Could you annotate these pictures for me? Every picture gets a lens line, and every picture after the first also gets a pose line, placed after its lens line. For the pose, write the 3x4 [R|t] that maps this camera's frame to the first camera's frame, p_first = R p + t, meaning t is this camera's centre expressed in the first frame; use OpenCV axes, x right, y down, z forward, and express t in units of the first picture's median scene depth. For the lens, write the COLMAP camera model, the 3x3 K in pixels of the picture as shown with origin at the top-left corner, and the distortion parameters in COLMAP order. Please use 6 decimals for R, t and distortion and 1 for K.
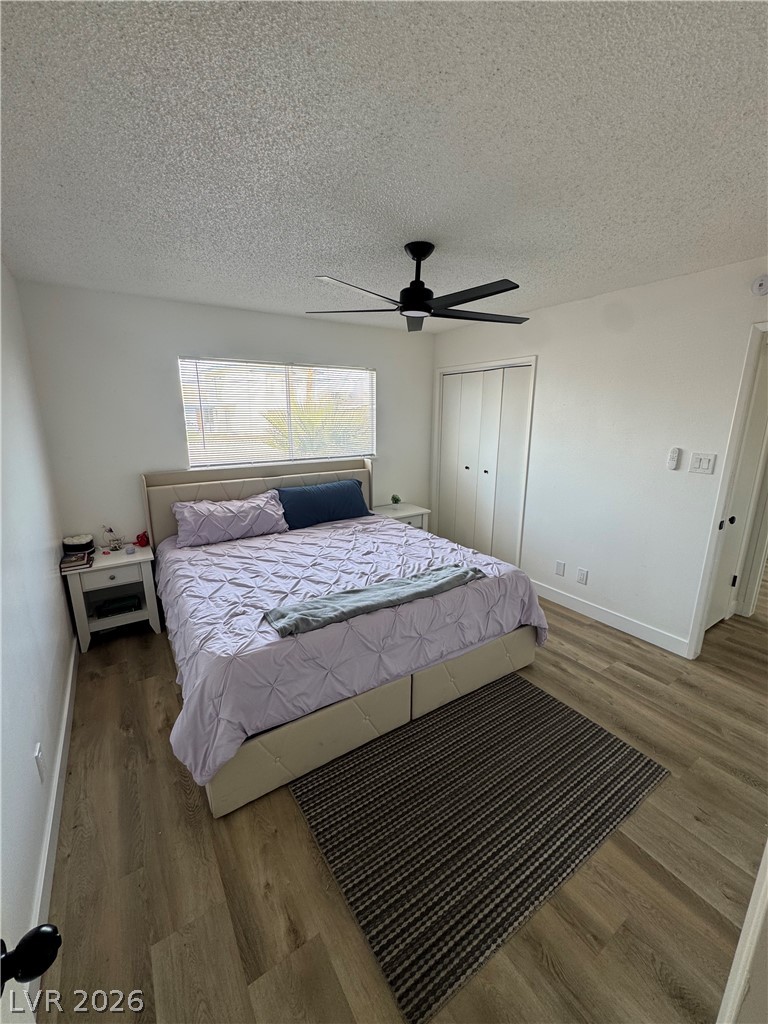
lens RADIAL K [[408.7, 0, 381.9], [0, 408.7, 515.9], [0, 0, 1]] dist [-0.002702, -0.000093]
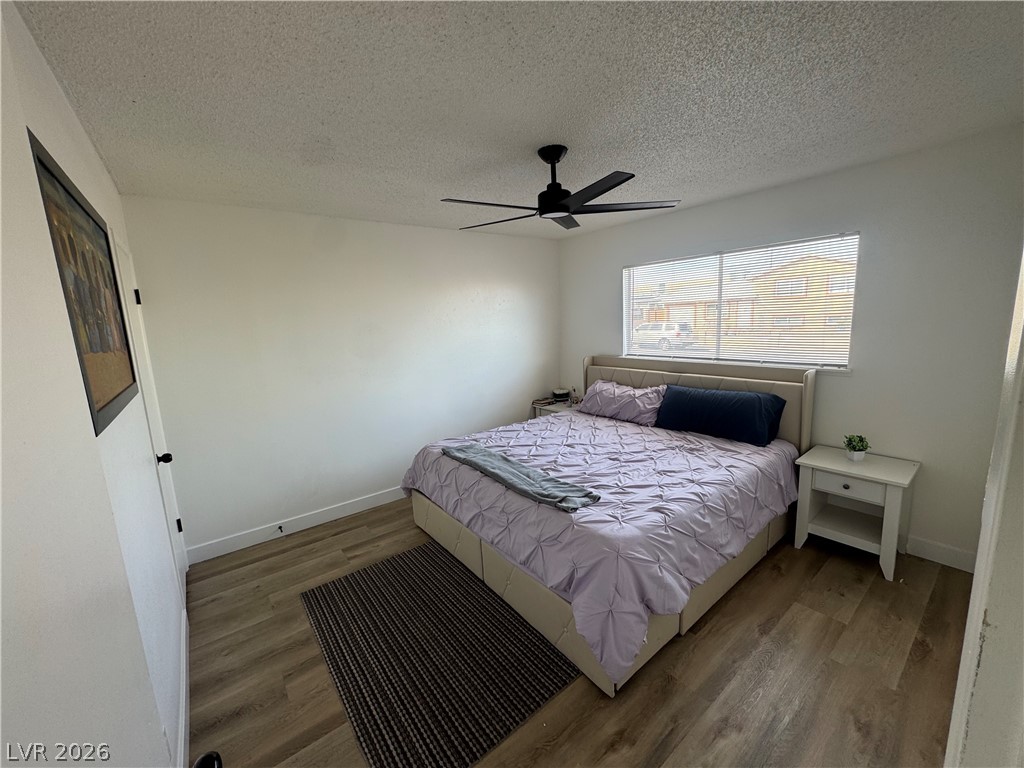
lens RADIAL K [[408.7, 0, 510.5], [0, 408.7, 379.6], [0, 0, 1]] dist [-0.002702, -0.000093]
pose [[0.077674, 0.151064, -0.985468, 1.174774], [-0.202824, 0.970177, 0.132733, -0.226241], [0.976130, 0.189566, 0.105997, 0.886236]]
